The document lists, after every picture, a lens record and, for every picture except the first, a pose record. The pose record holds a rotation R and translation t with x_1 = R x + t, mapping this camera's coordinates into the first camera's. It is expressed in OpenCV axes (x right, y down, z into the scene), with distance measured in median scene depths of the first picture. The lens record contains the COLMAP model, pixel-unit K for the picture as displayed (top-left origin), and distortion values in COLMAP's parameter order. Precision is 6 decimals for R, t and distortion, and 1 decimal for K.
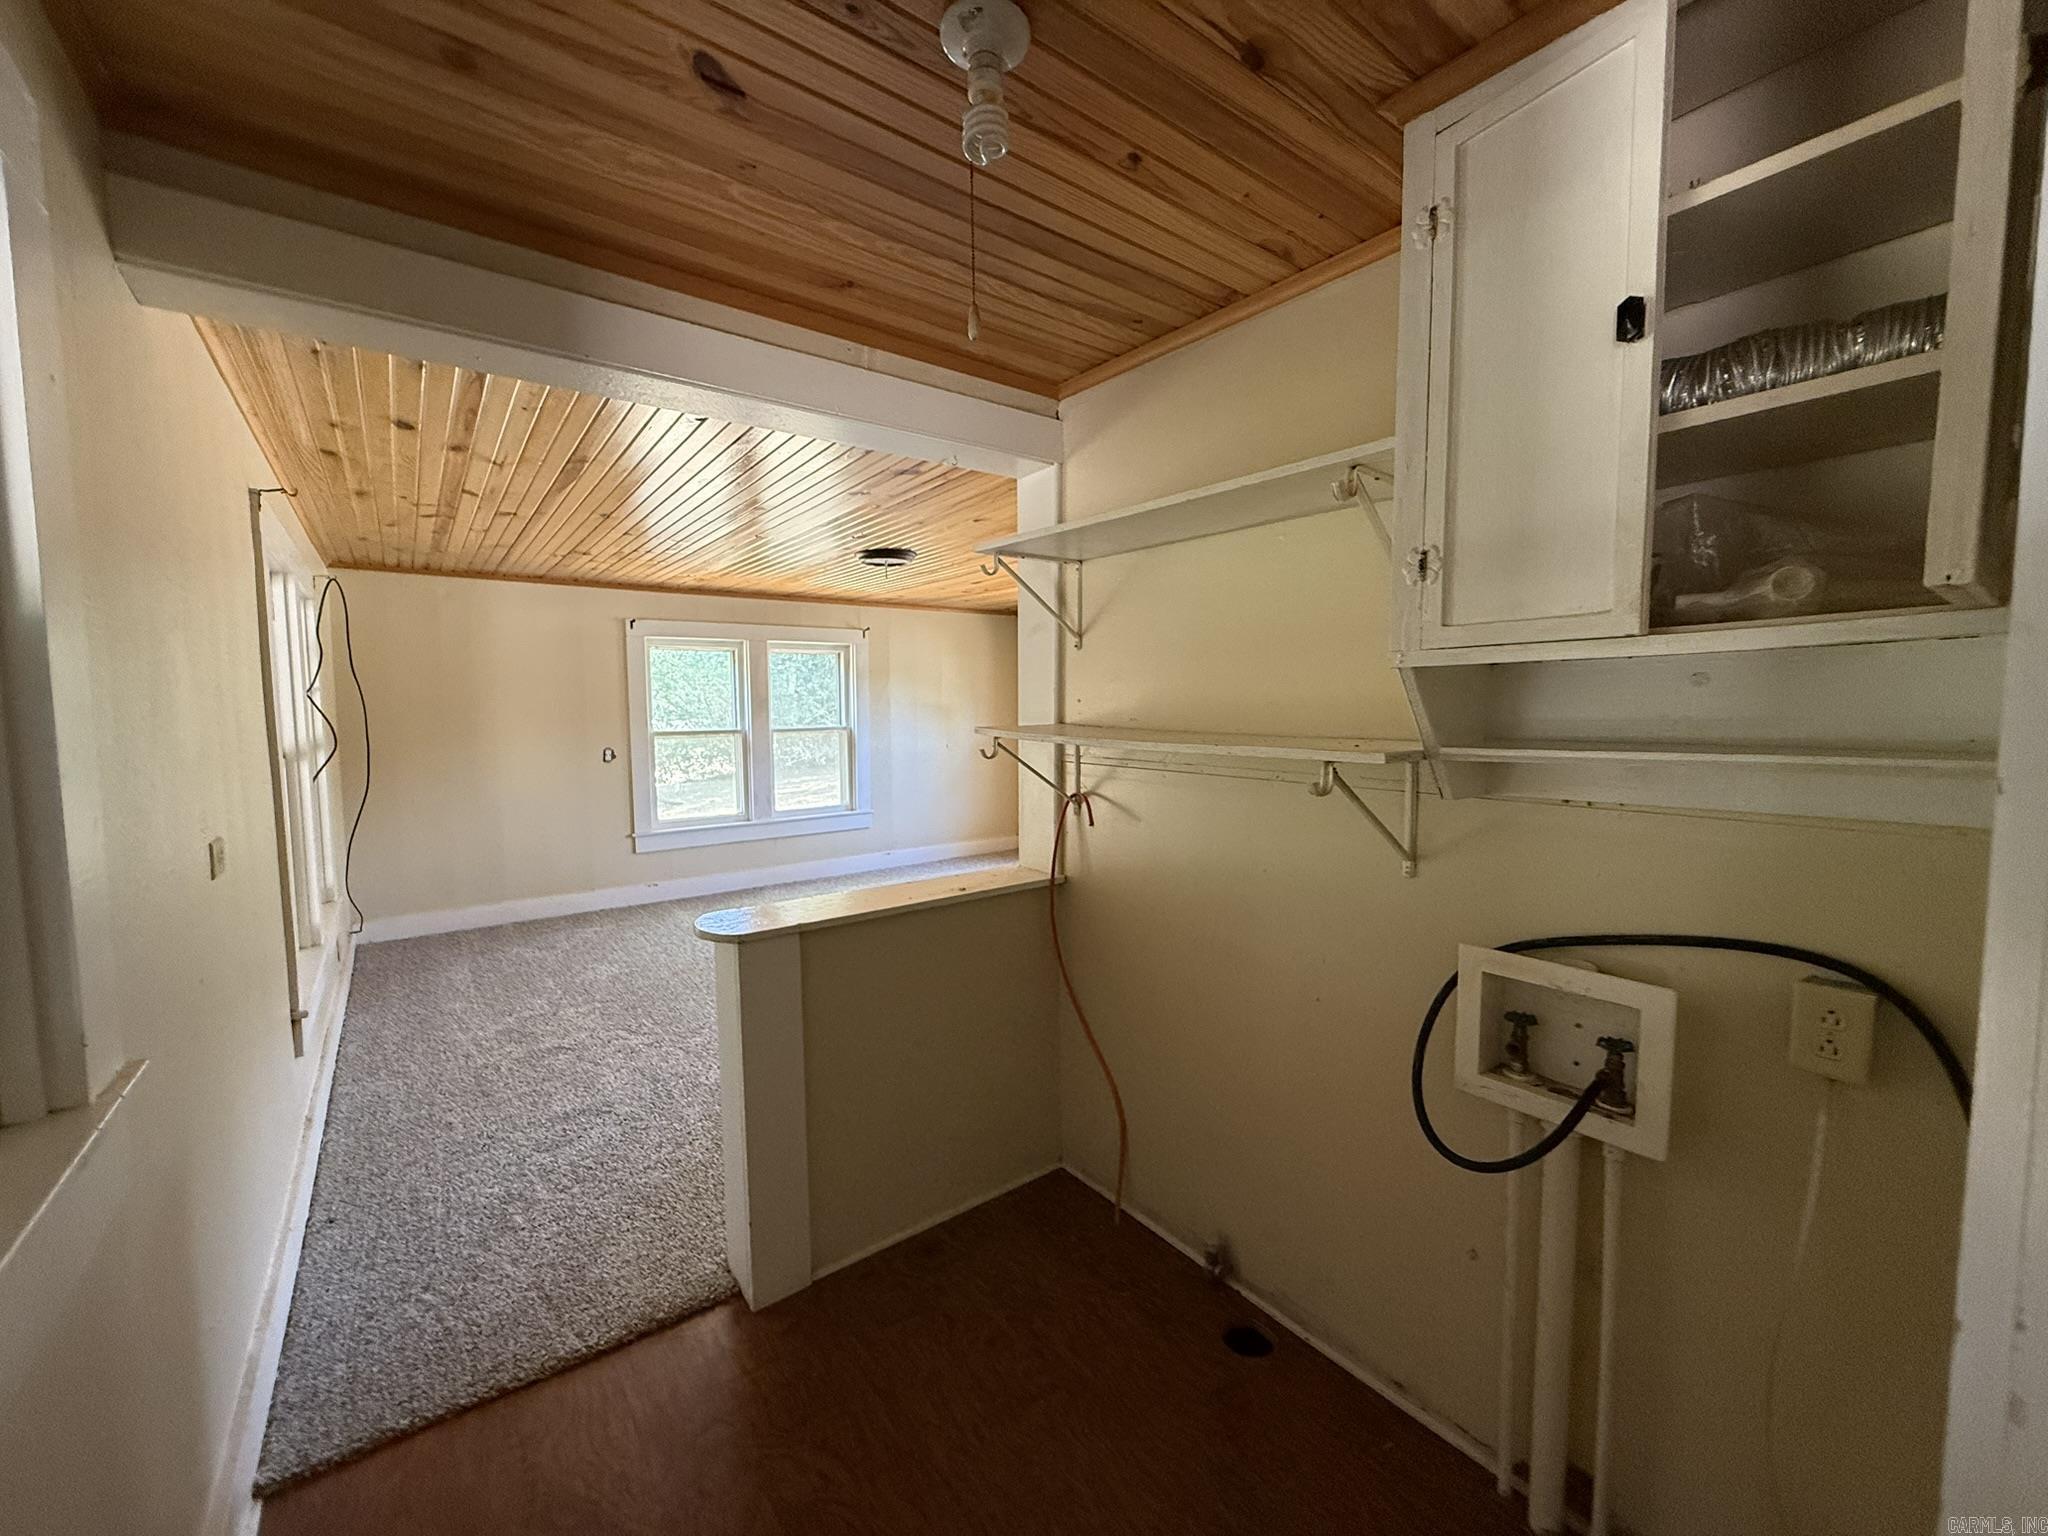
lens RADIAL K [[819.6, 0, 1016.4], [0, 819.6, 775.4], [0, 0, 1]] dist [0.002090, -0.000288]
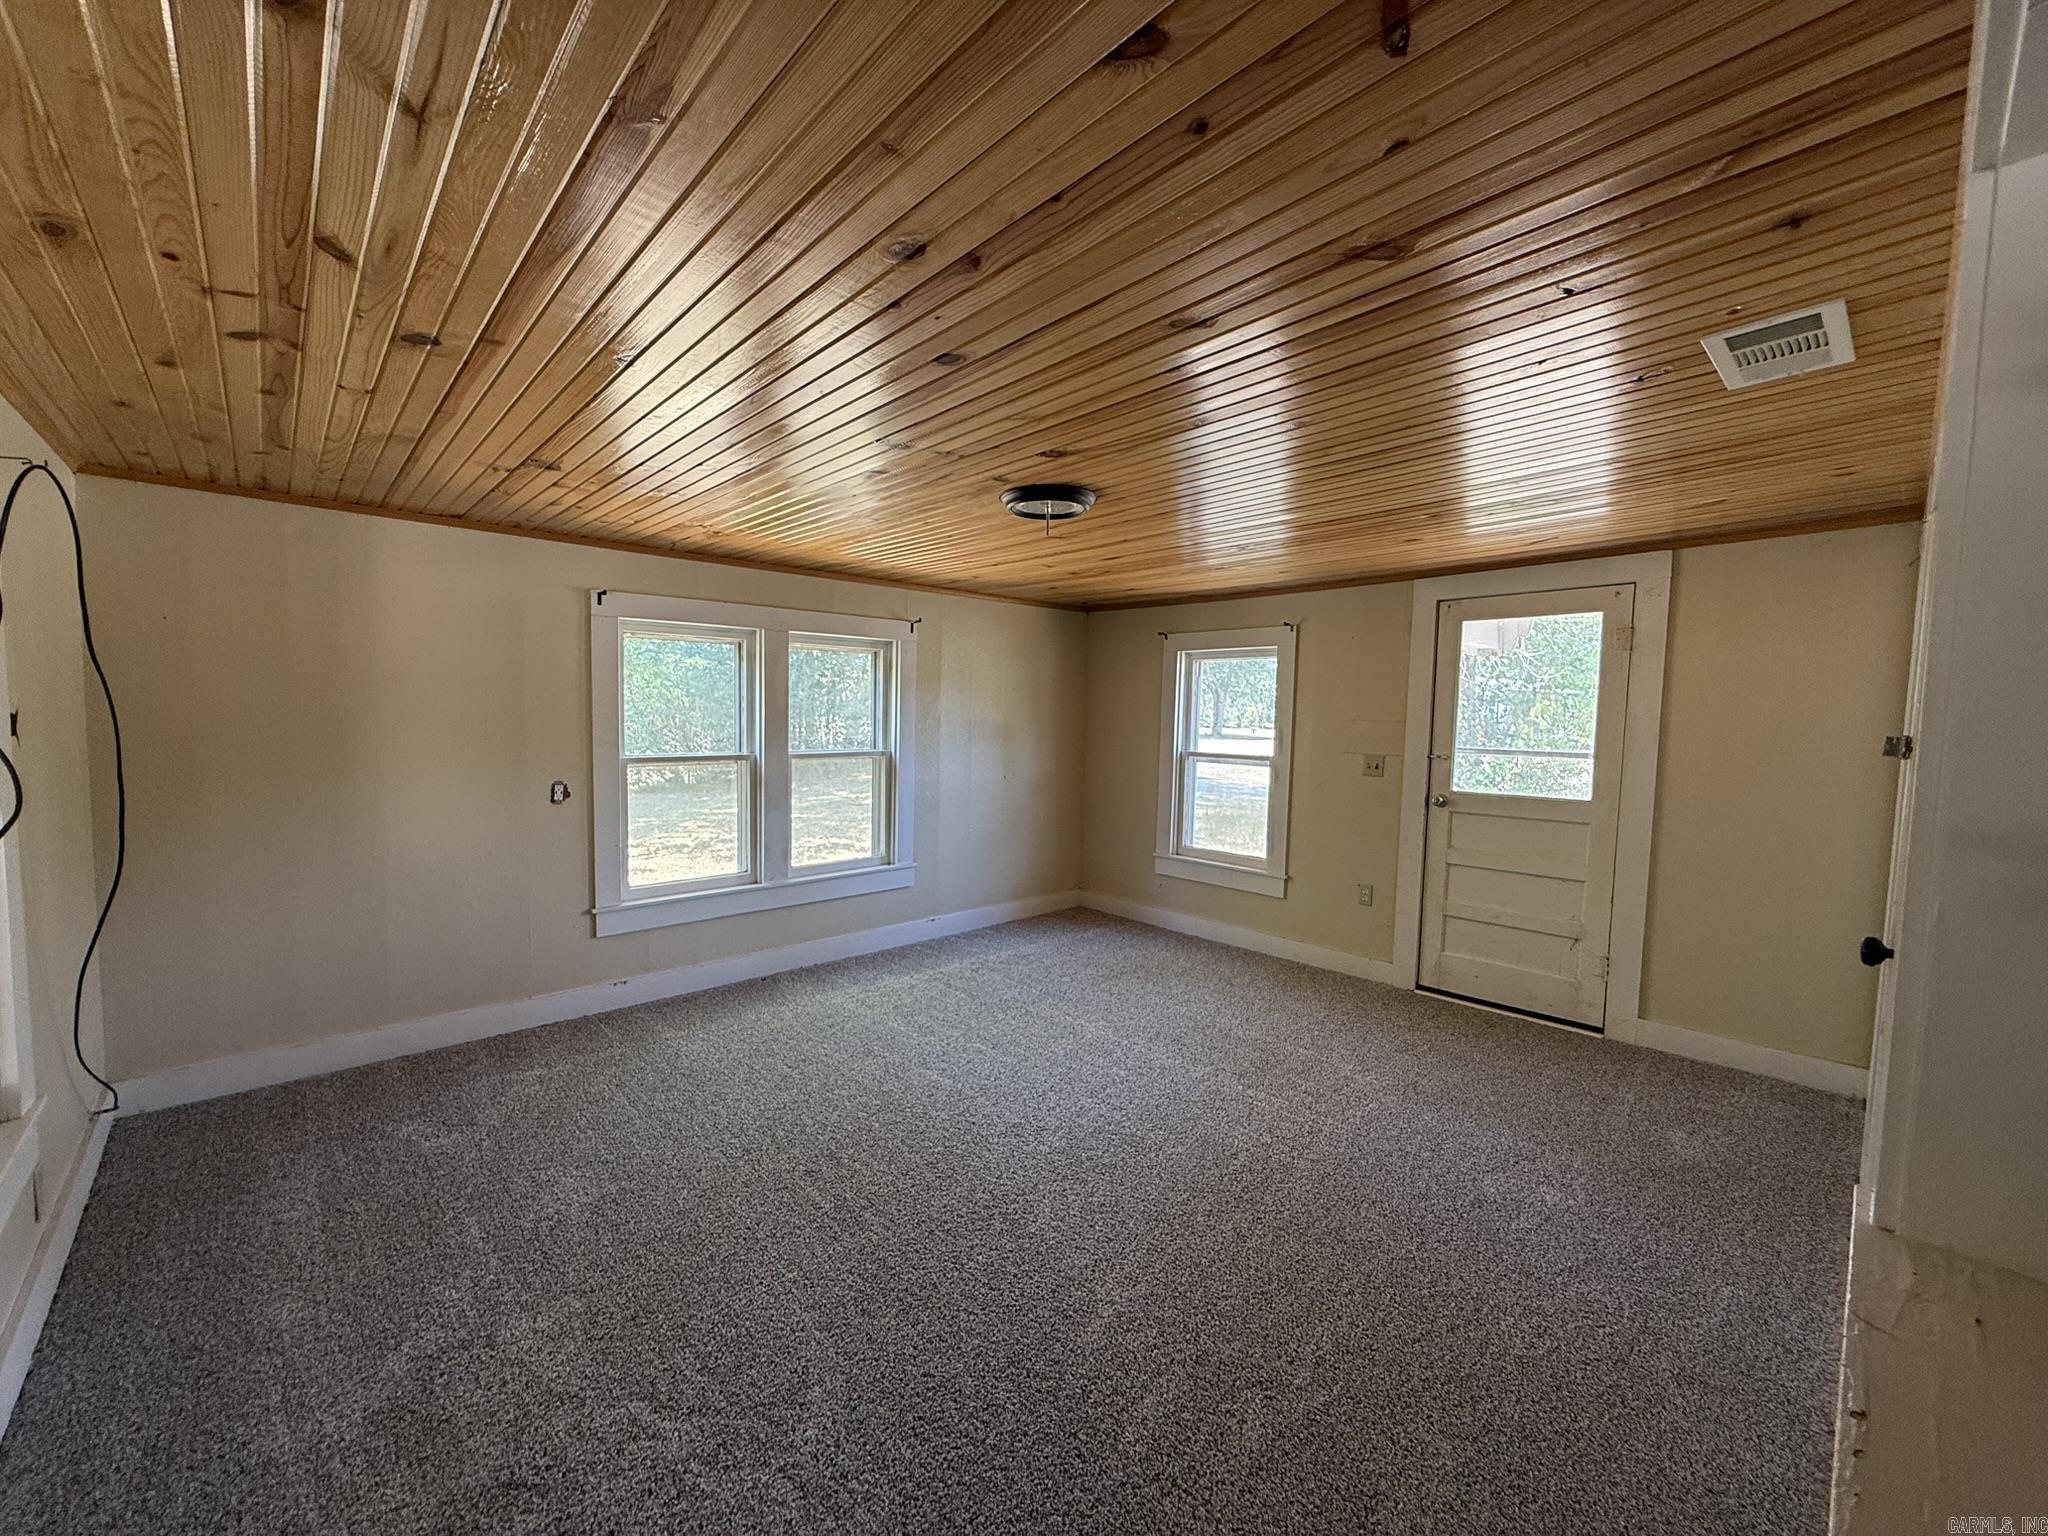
lens RADIAL K [[819.6, 0, 1015.5], [0, 819.6, 774.6], [0, 0, 1]] dist [0.002090, -0.000288]
pose [[0.994959, 0.019018, 0.098466, -0.190934], [-0.017889, 0.999764, -0.012343, -0.037047], [-0.098678, 0.010519, 0.995064, 0.295948]]
